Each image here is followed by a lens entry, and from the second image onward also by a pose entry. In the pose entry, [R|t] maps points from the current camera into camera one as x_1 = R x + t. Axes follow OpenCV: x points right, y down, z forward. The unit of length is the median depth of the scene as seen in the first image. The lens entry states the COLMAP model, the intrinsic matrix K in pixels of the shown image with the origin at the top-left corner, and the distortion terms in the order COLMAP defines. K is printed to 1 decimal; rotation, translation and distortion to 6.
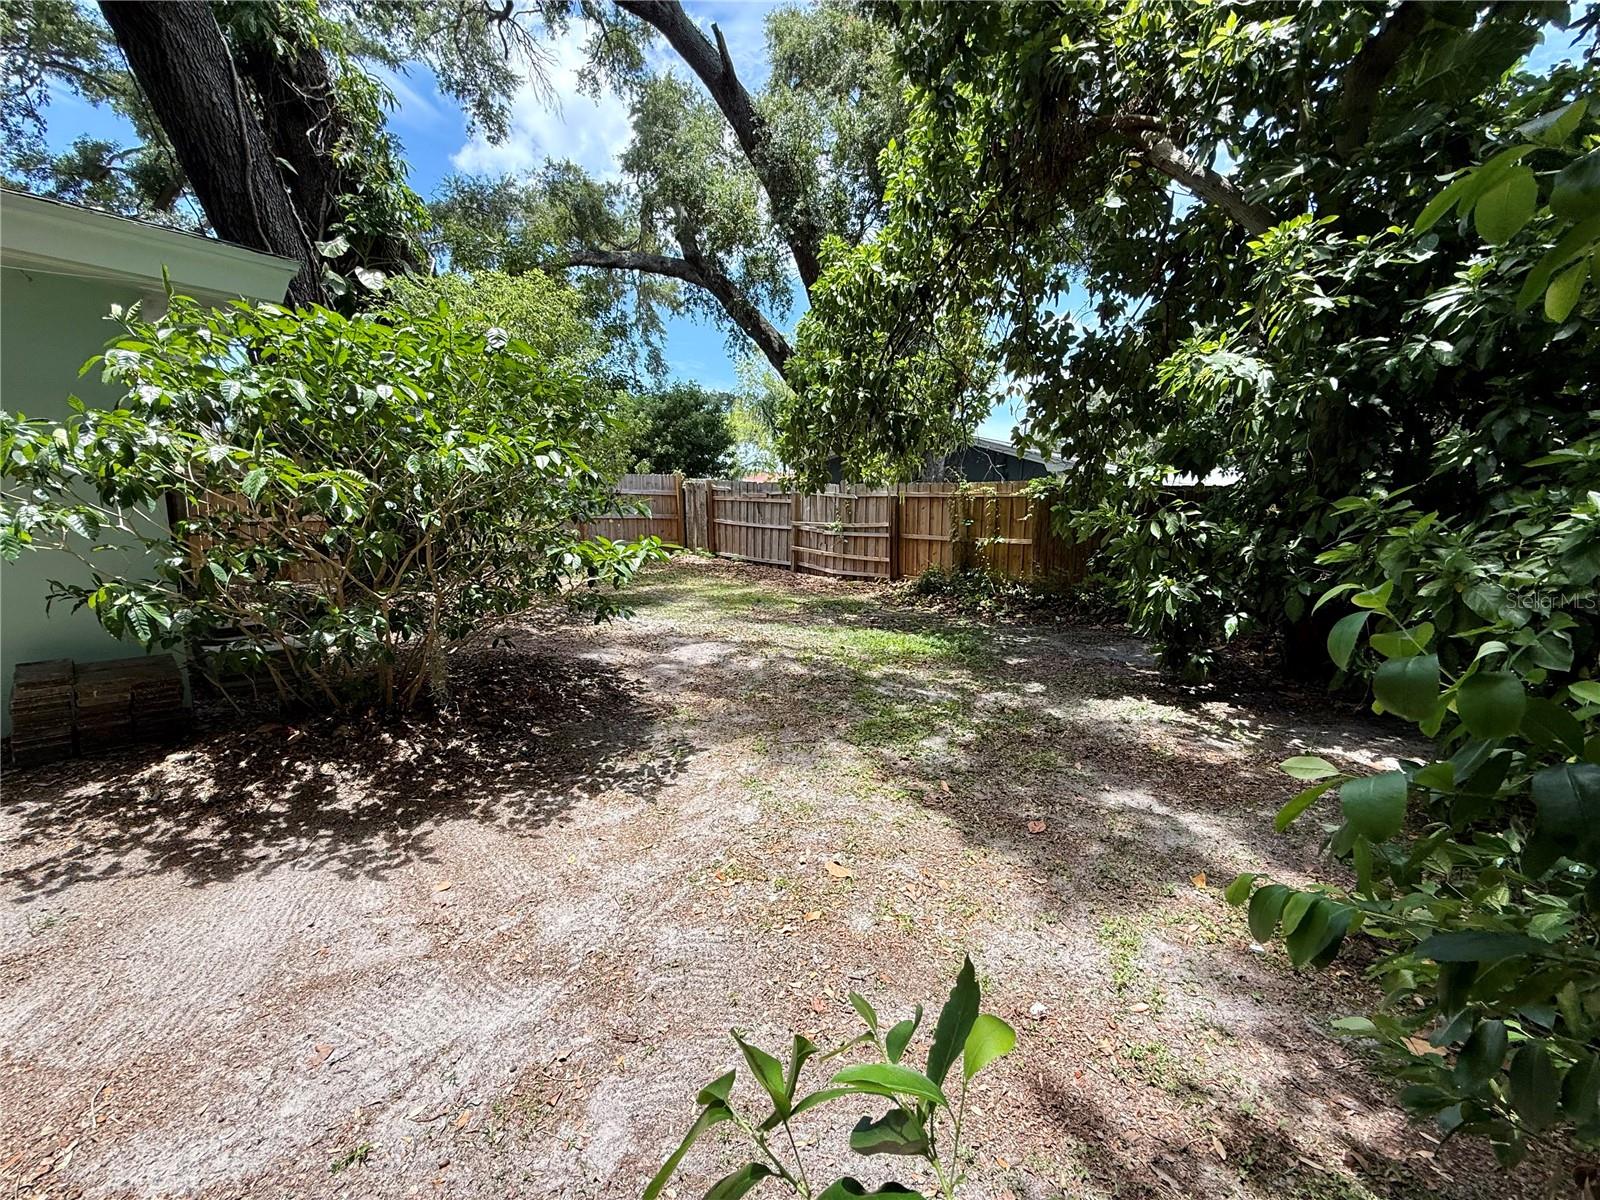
lens RADIAL K [[636.4, 0, 795.7], [0, 636.4, 606.1], [0, 0, 1]] dist [-0.014332, 0.000168]
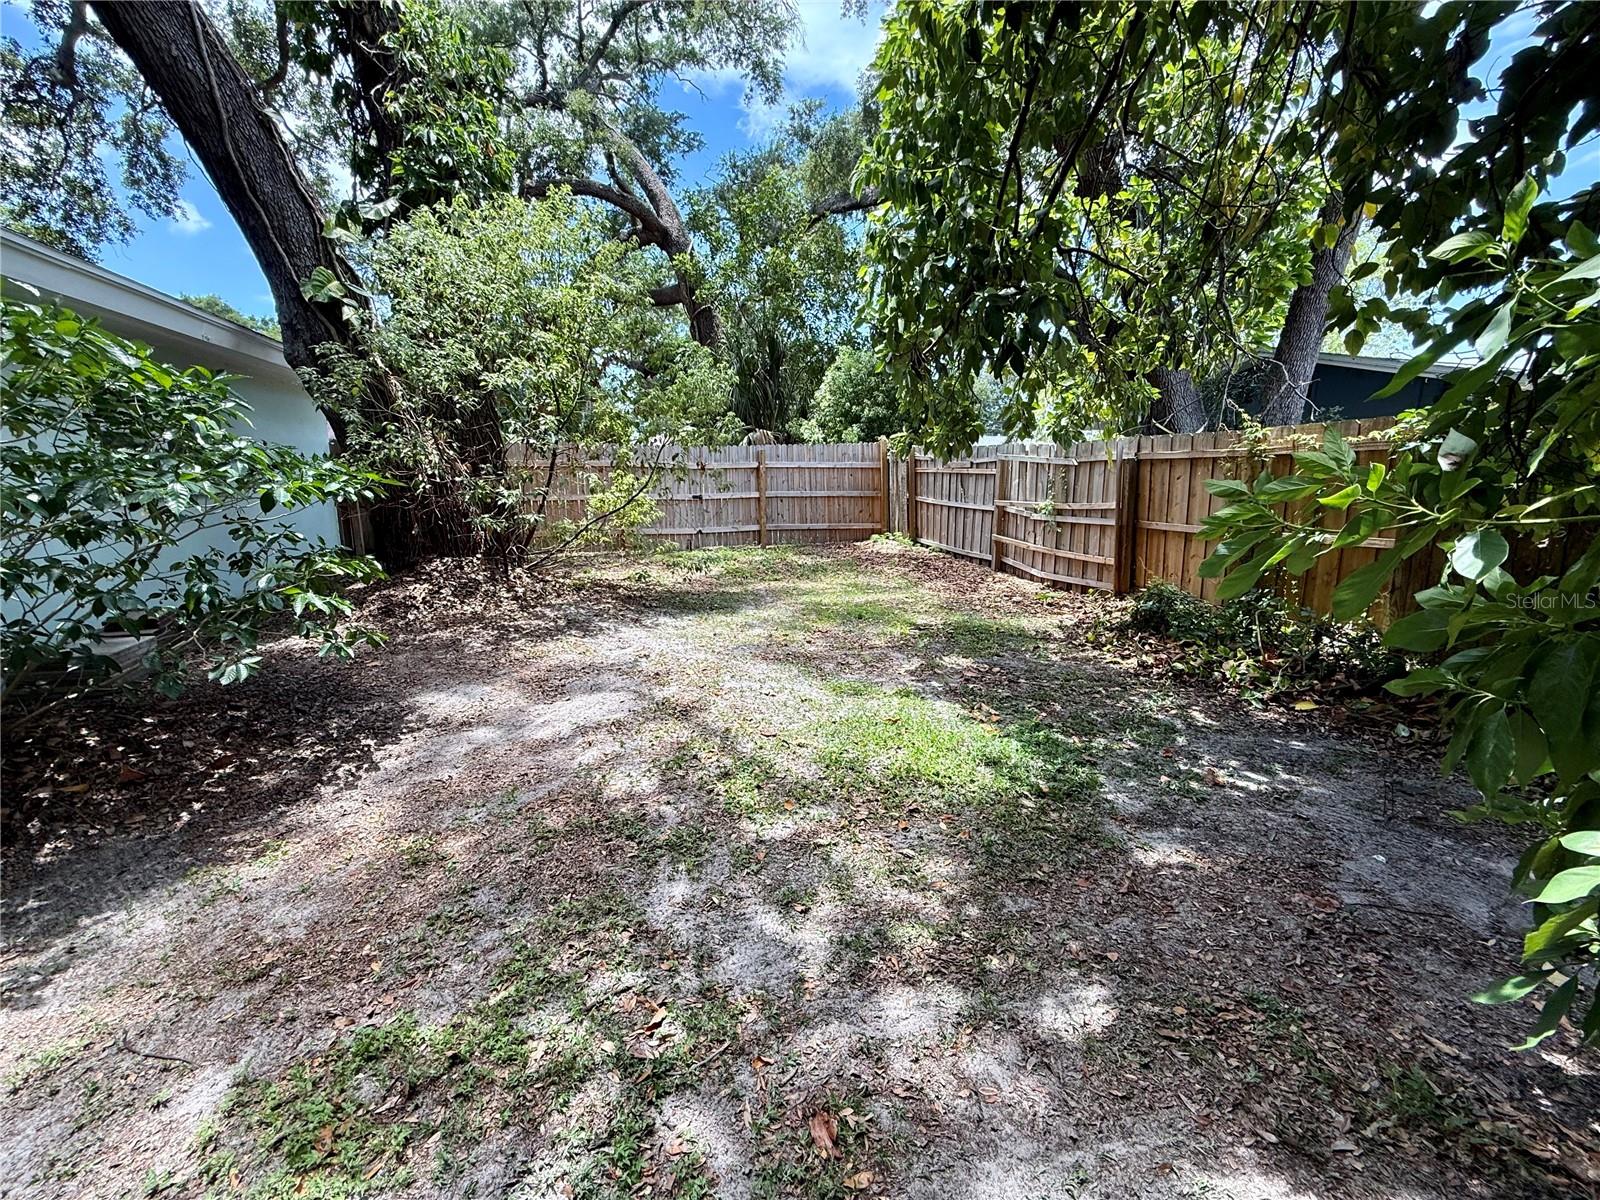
lens RADIAL K [[642.1, 0, 795.9], [0, 642.1, 597.6], [0, 0, 1]] dist [0.000870, 0.000083]
pose [[0.859963, 0.073696, -0.505007, 0.190587], [-0.060807, 0.997266, 0.041986, -0.044523], [0.506721, -0.005398, 0.862093, 0.293316]]
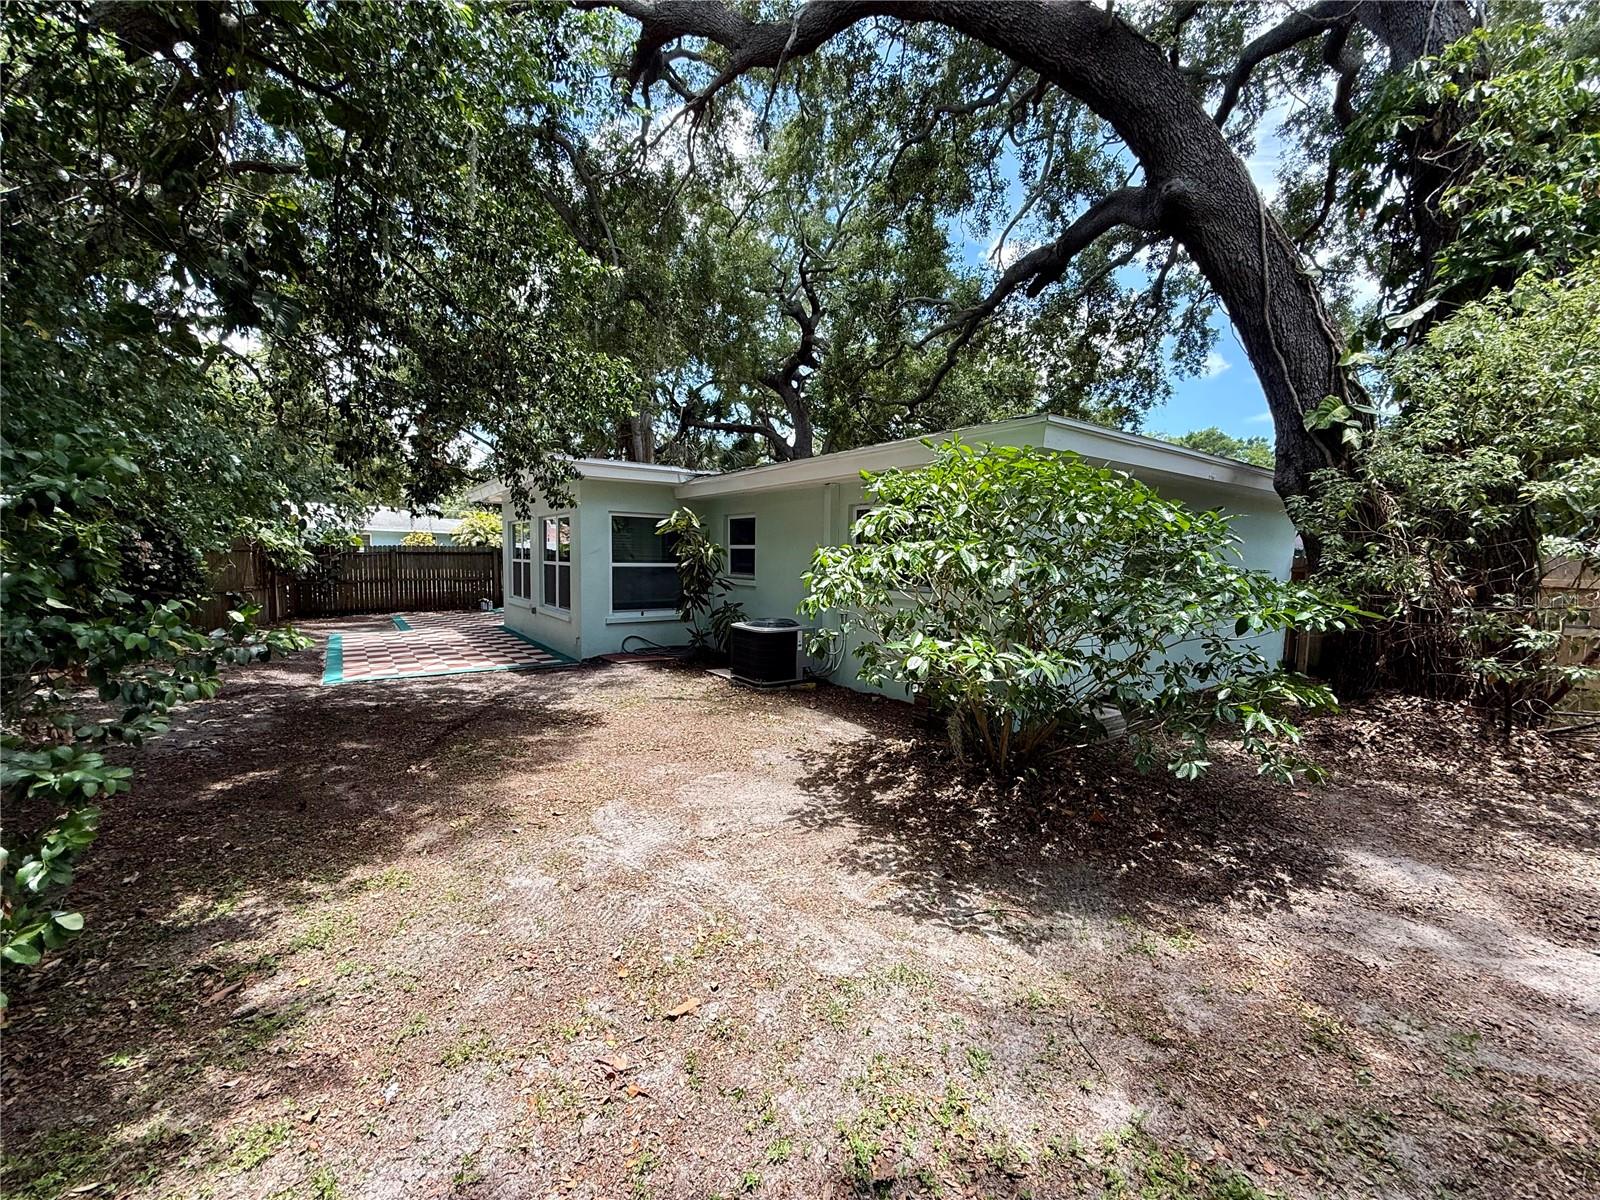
lens RADIAL K [[642.1, 0, 795.9], [0, 642.1, 597.6], [0, 0, 1]] dist [0.000870, 0.000083]
pose [[-0.227008, 0.025139, -0.973568, 0.200787], [-0.196300, 0.977968, 0.071024, -0.052915], [0.953905, 0.207234, -0.217072, 0.277537]]
